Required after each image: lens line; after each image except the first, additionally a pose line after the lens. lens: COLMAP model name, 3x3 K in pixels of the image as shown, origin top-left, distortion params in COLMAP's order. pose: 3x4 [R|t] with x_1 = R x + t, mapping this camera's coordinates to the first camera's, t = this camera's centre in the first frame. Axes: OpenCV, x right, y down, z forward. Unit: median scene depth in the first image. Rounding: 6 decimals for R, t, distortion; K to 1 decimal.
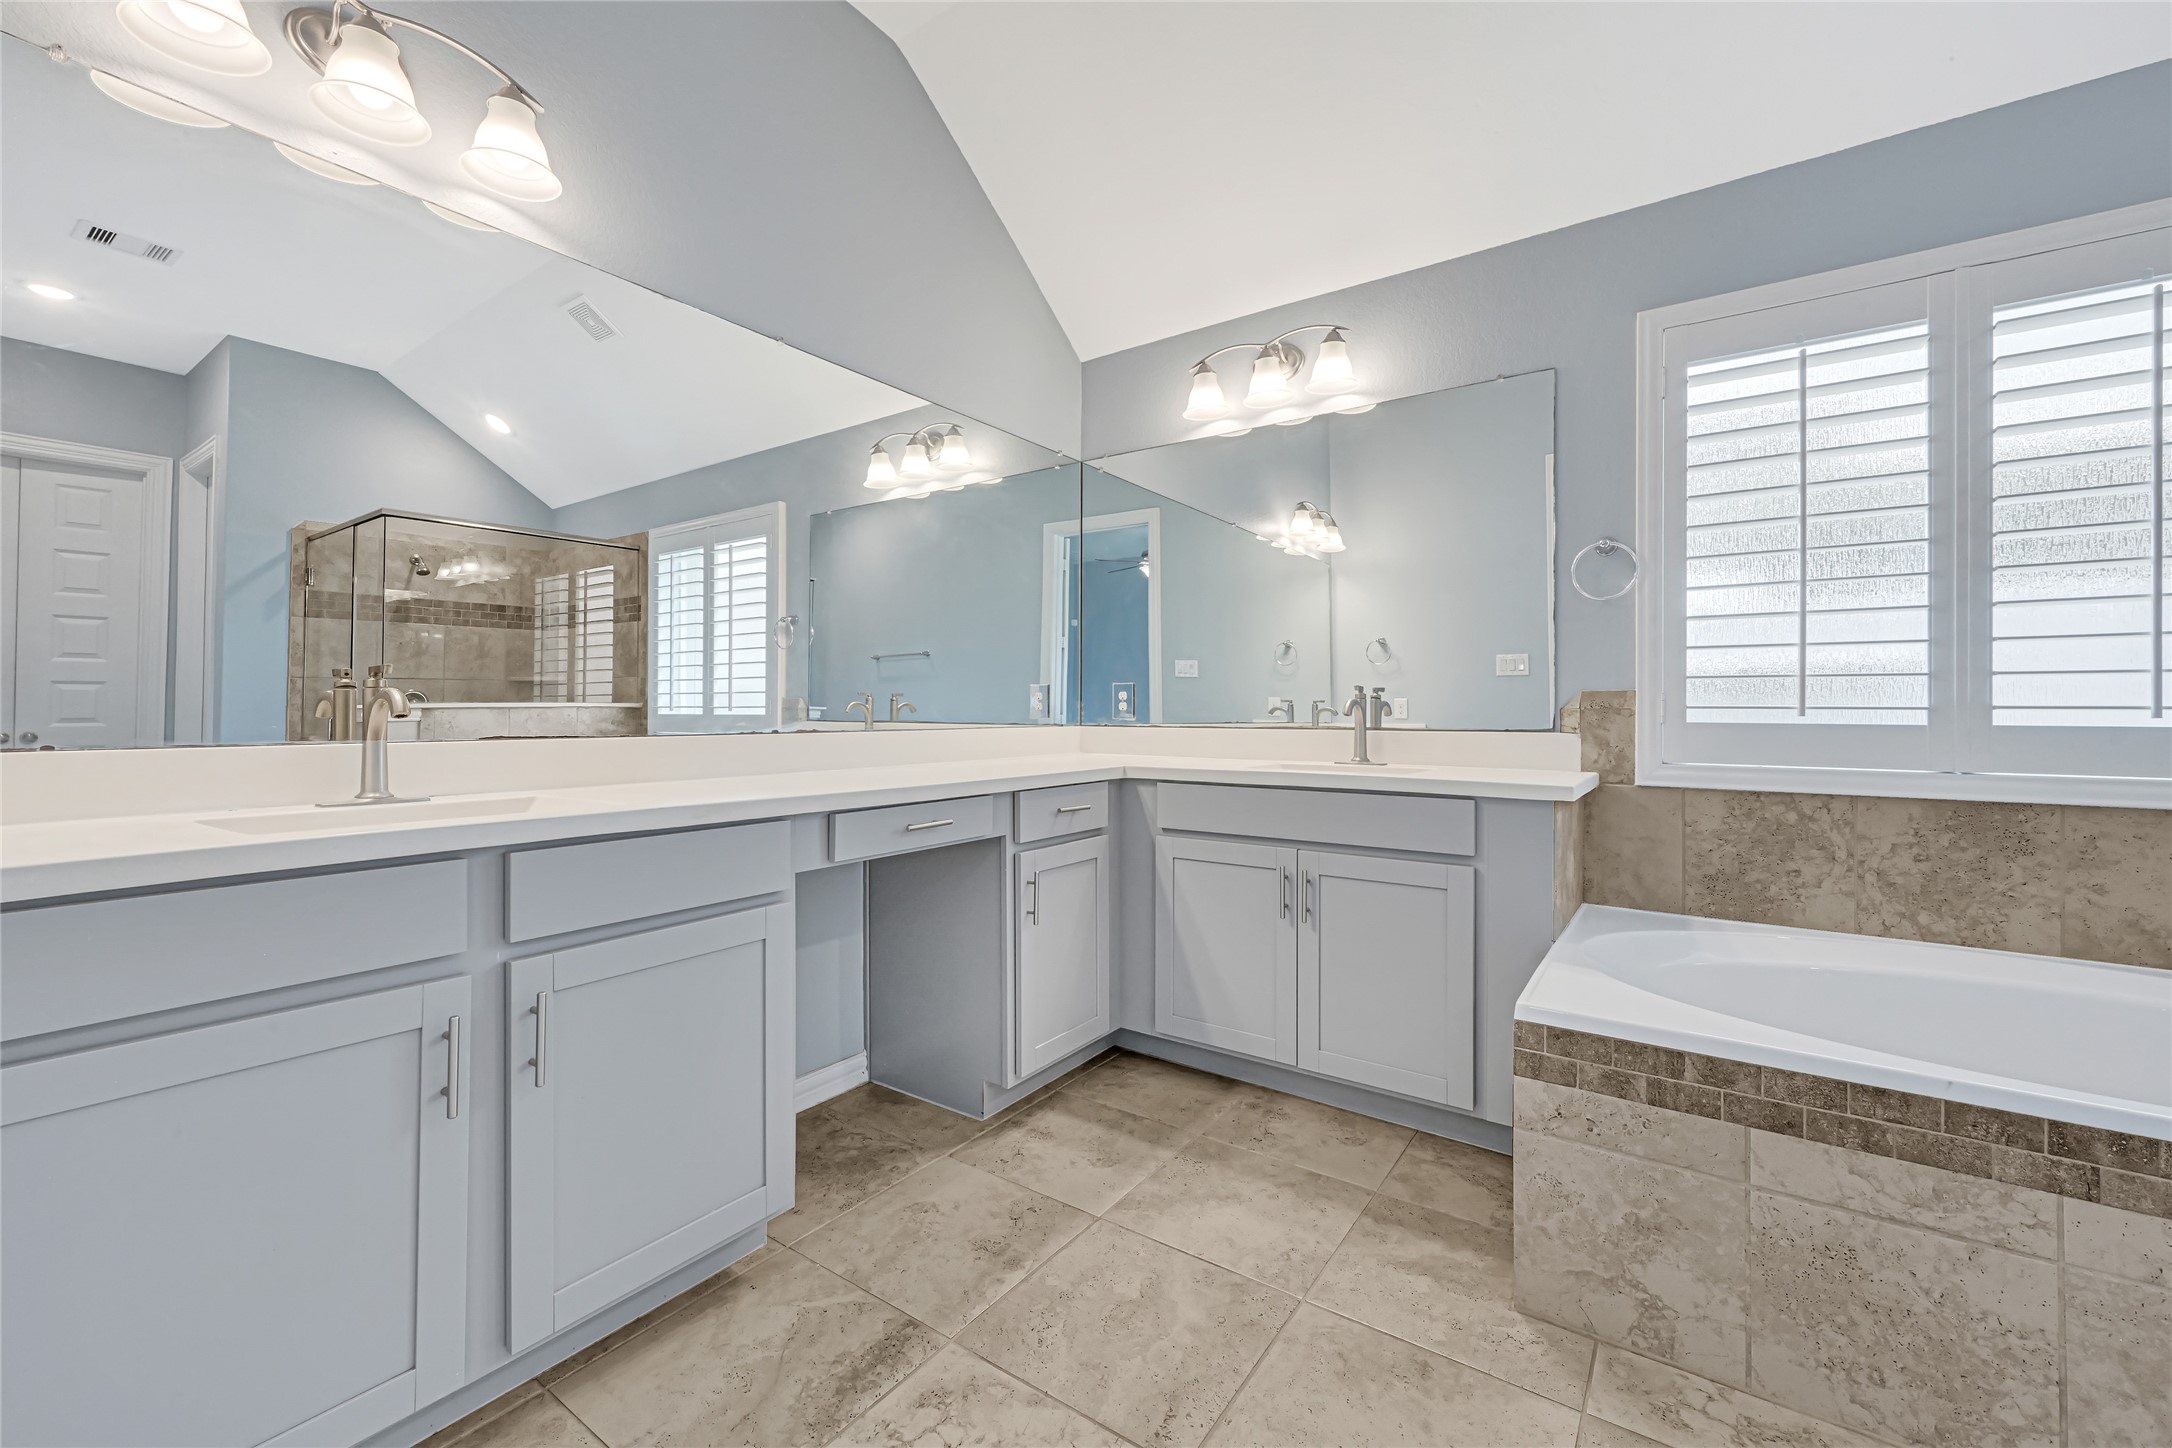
lens RADIAL K [[879.8, 0, 1088.1], [0, 879.8, 708.3], [0, 0, 1]] dist [0.001692, 0.000483]
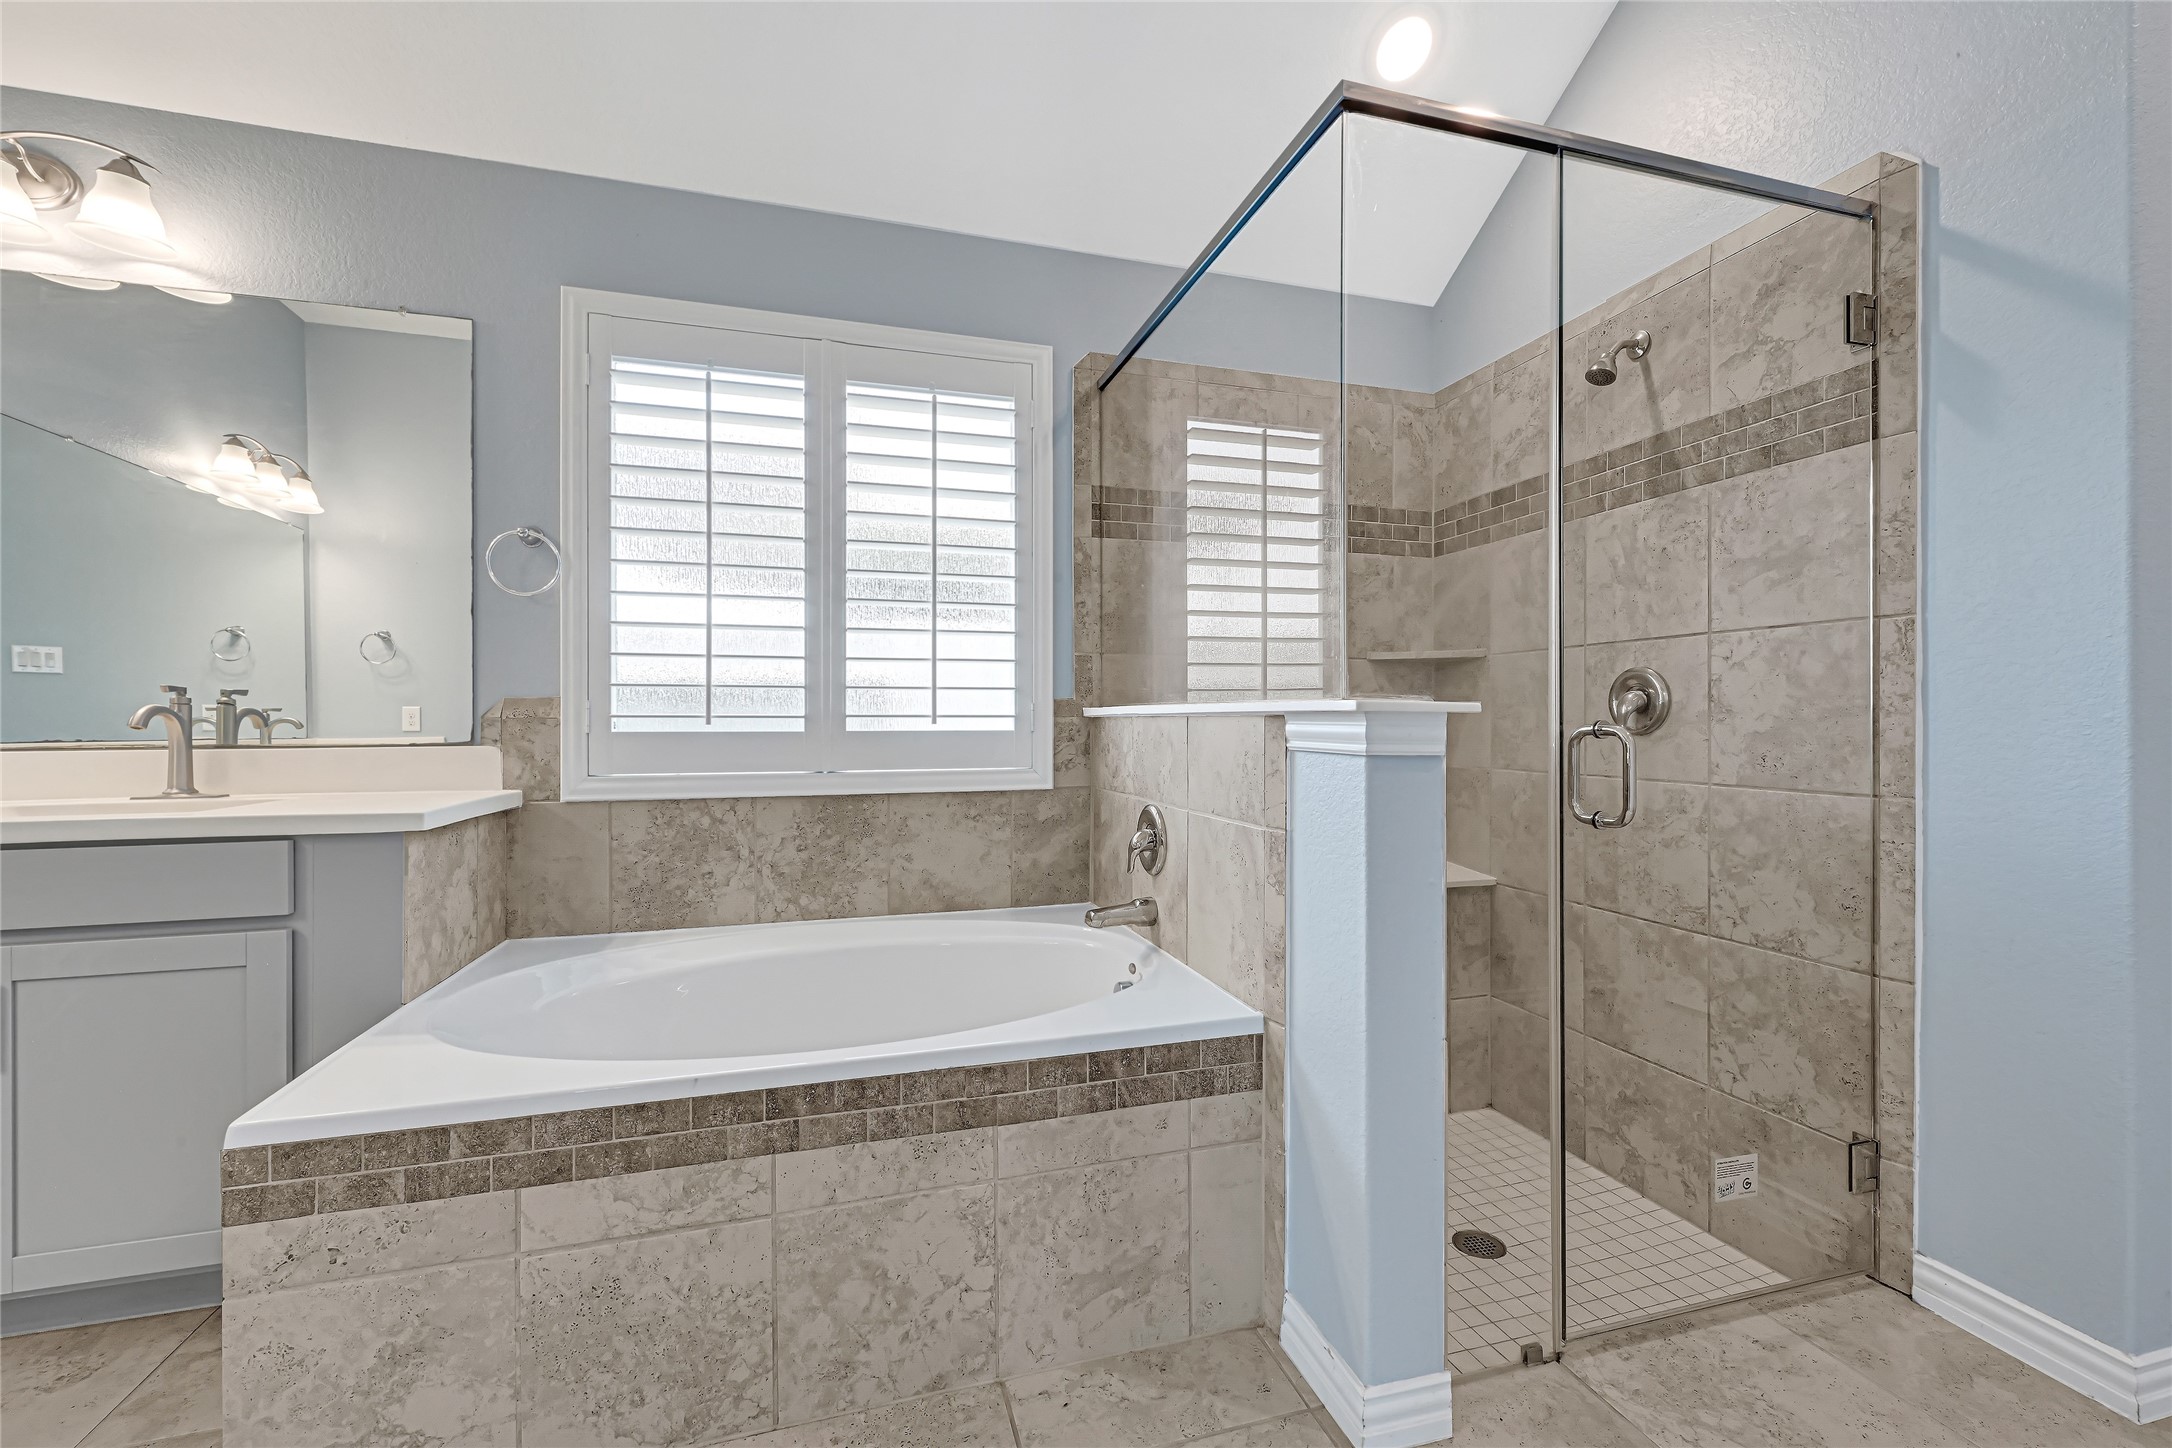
lens RADIAL K [[878.7, 0, 1083.1], [0, 878.7, 725.7], [0, 0, 1]] dist [0.000168, 0.000024]
pose [[0.626289, -0.009176, 0.779537, 0.311102], [0.002794, 0.999951, 0.009526, 0.001873], [-0.779586, -0.003788, 0.626283, 0.004166]]
